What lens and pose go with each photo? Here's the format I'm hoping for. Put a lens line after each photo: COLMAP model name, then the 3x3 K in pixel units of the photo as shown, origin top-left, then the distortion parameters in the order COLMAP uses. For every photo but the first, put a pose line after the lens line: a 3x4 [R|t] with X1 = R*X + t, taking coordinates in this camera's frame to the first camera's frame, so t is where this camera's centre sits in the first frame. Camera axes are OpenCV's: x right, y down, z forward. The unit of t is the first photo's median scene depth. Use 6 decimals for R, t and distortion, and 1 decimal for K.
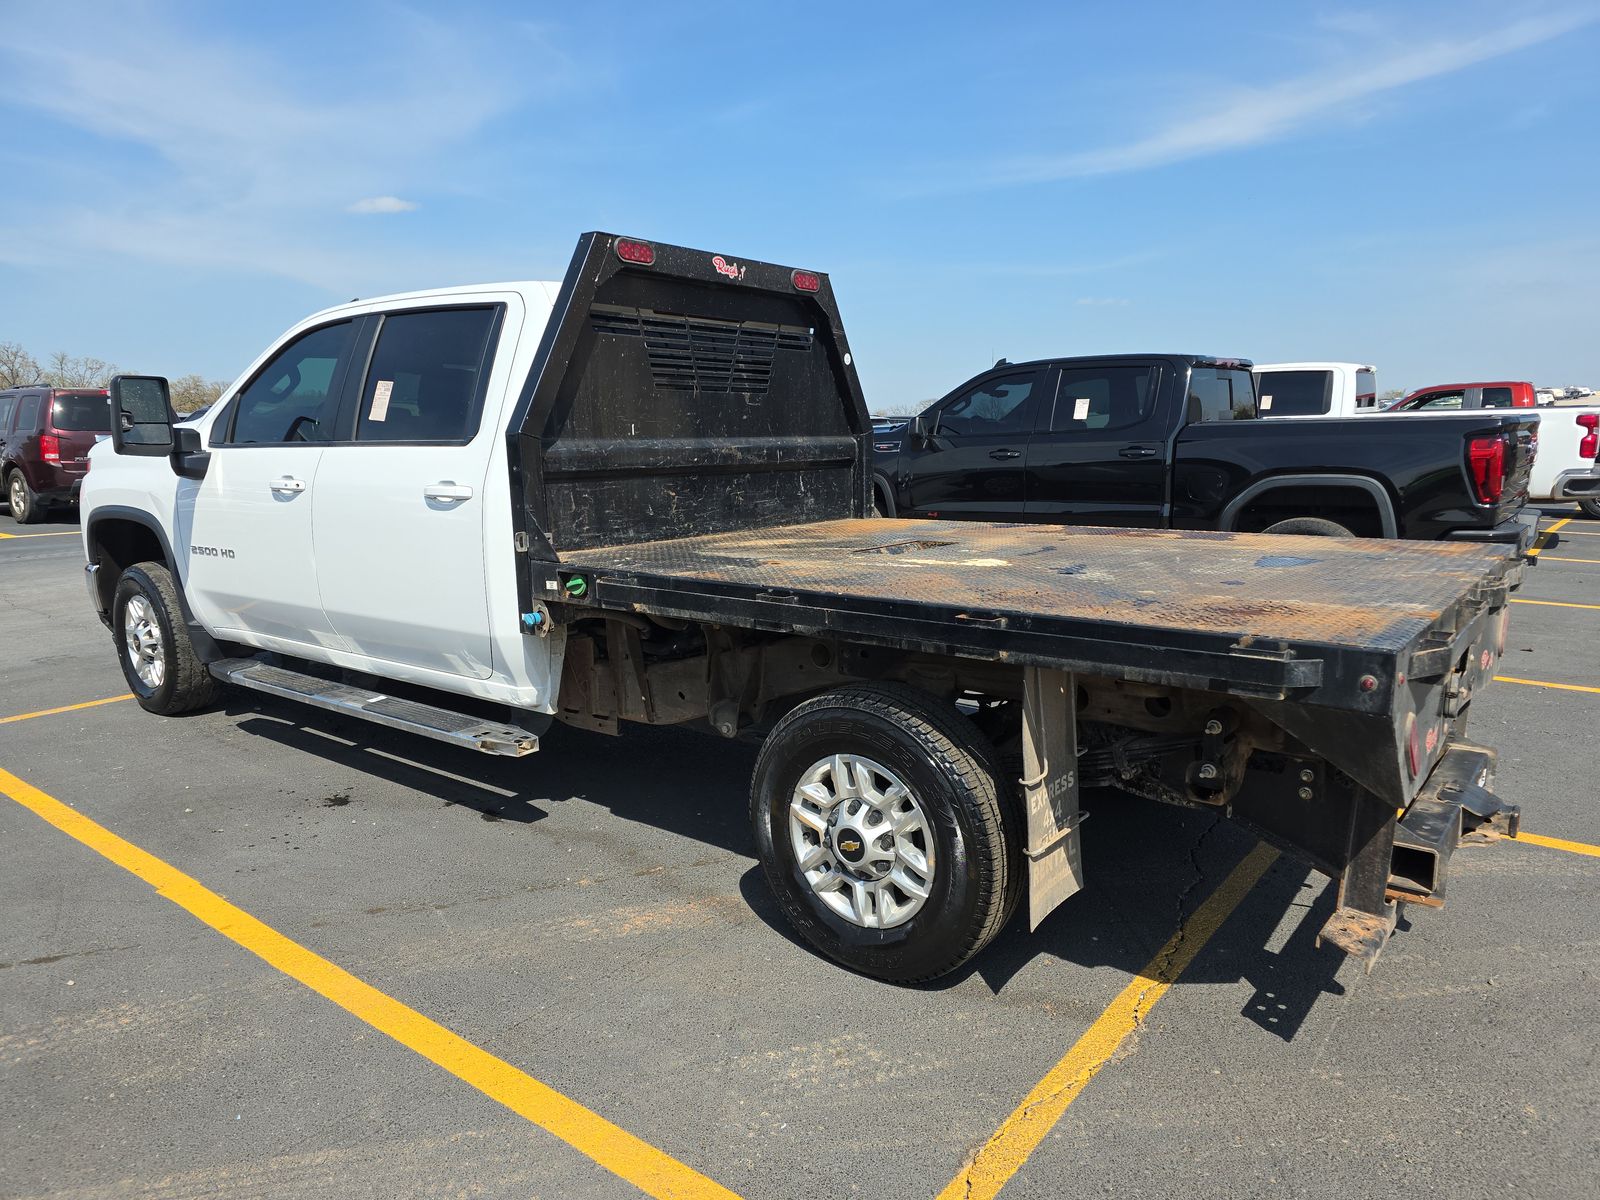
lens RADIAL K [[1069.8, 0, 818.9], [0, 1069.8, 615.7], [0, 0, 1]] dist [0.031264, -0.013691]
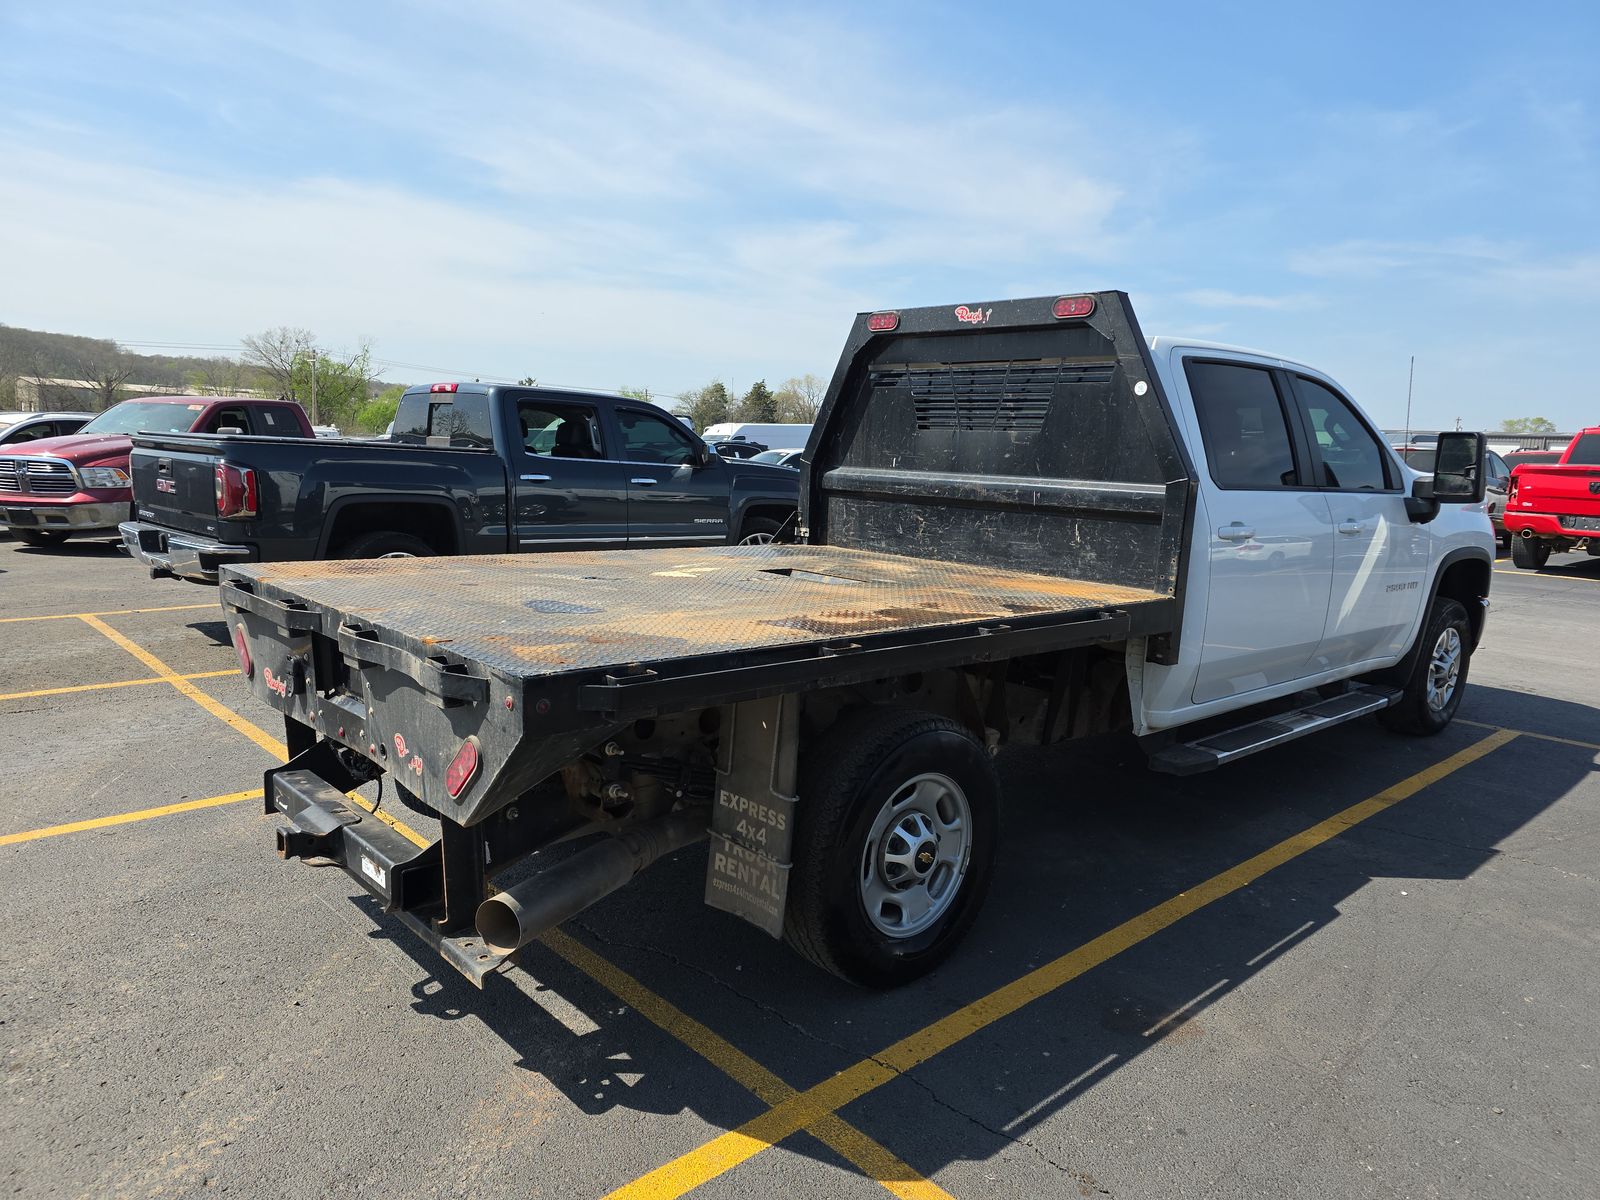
lens RADIAL K [[1069.8, 0, 803.0], [0, 1069.8, 614.8], [0, 0, 1]] dist [0.031264, -0.013691]
pose [[-0.173477, 0.152732, -0.972923, 1.003874], [-0.204854, 0.960697, 0.187339, -0.200535], [0.963297, 0.231806, -0.135371, 1.035355]]
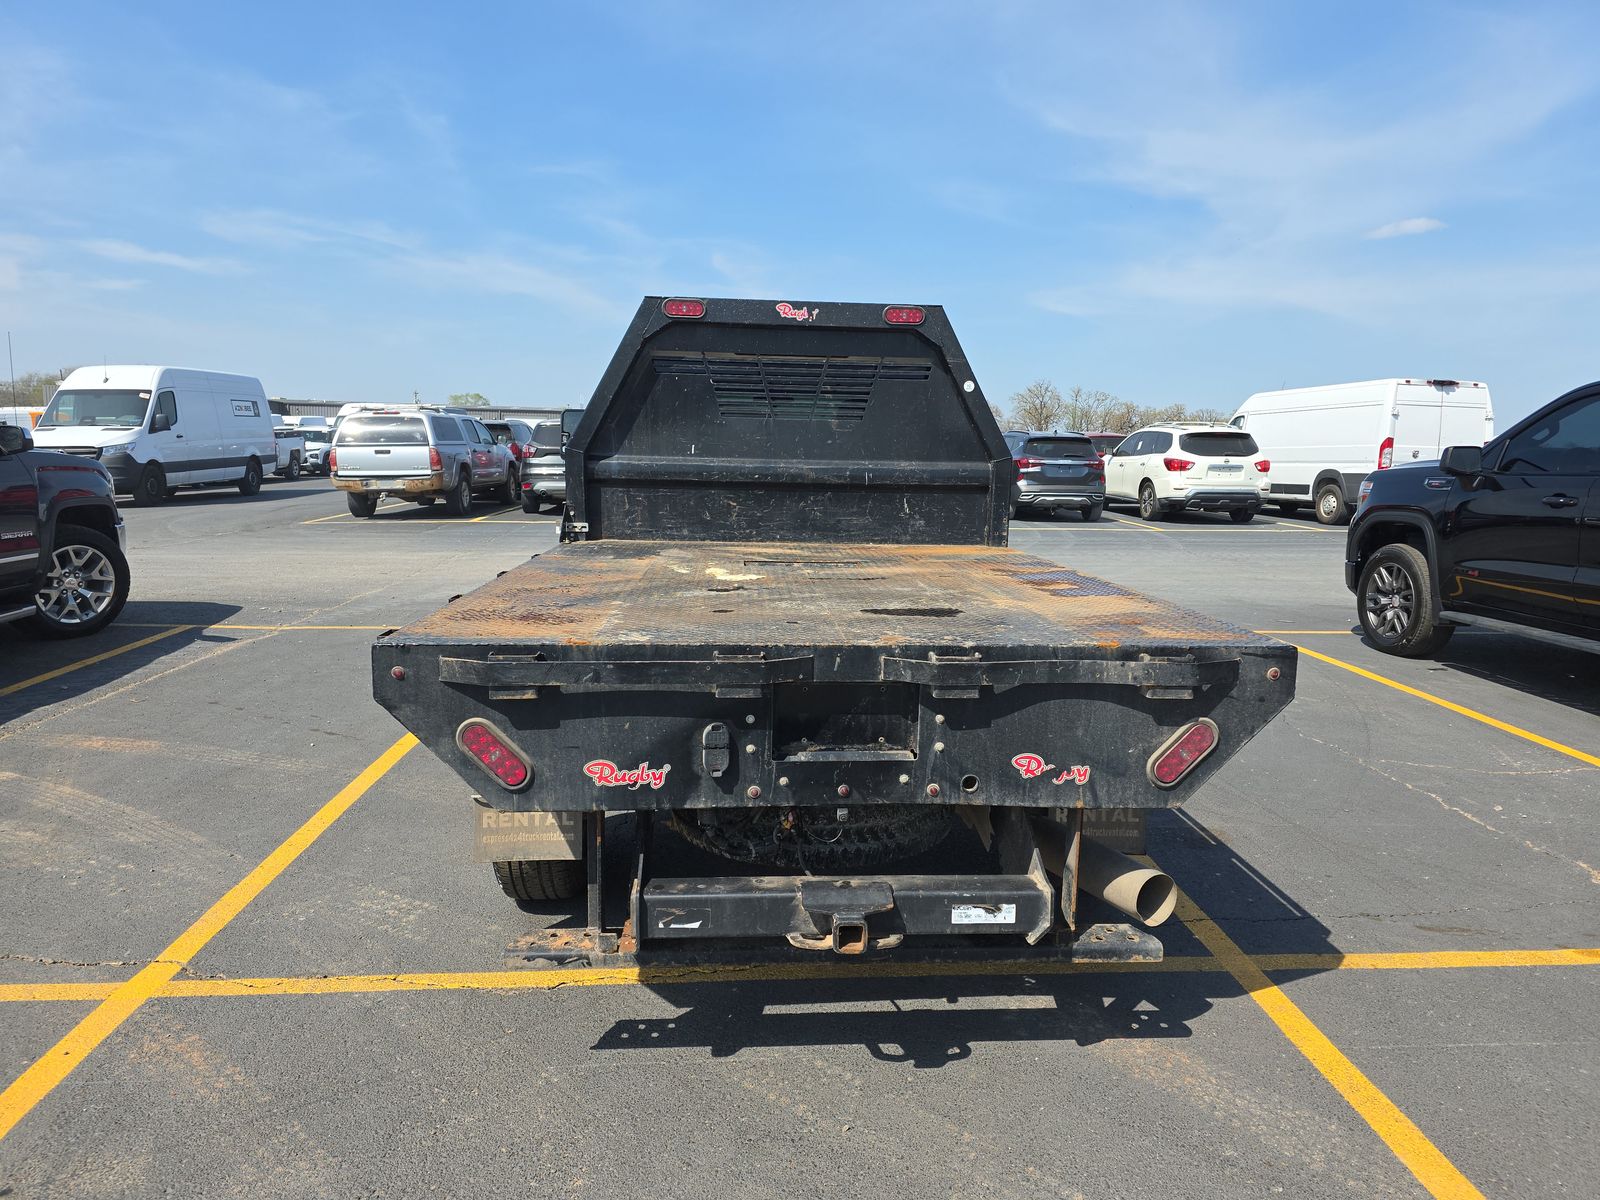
lens RADIAL K [[1069.8, 0, 809.5], [0, 1069.8, 597.1], [0, 0, 1]] dist [0.031264, -0.013691]
pose [[0.658416, 0.122781, -0.742572, 0.801275], [-0.151901, 0.987980, 0.028672, -0.056820], [0.737166, 0.093920, 0.669153, 0.267891]]
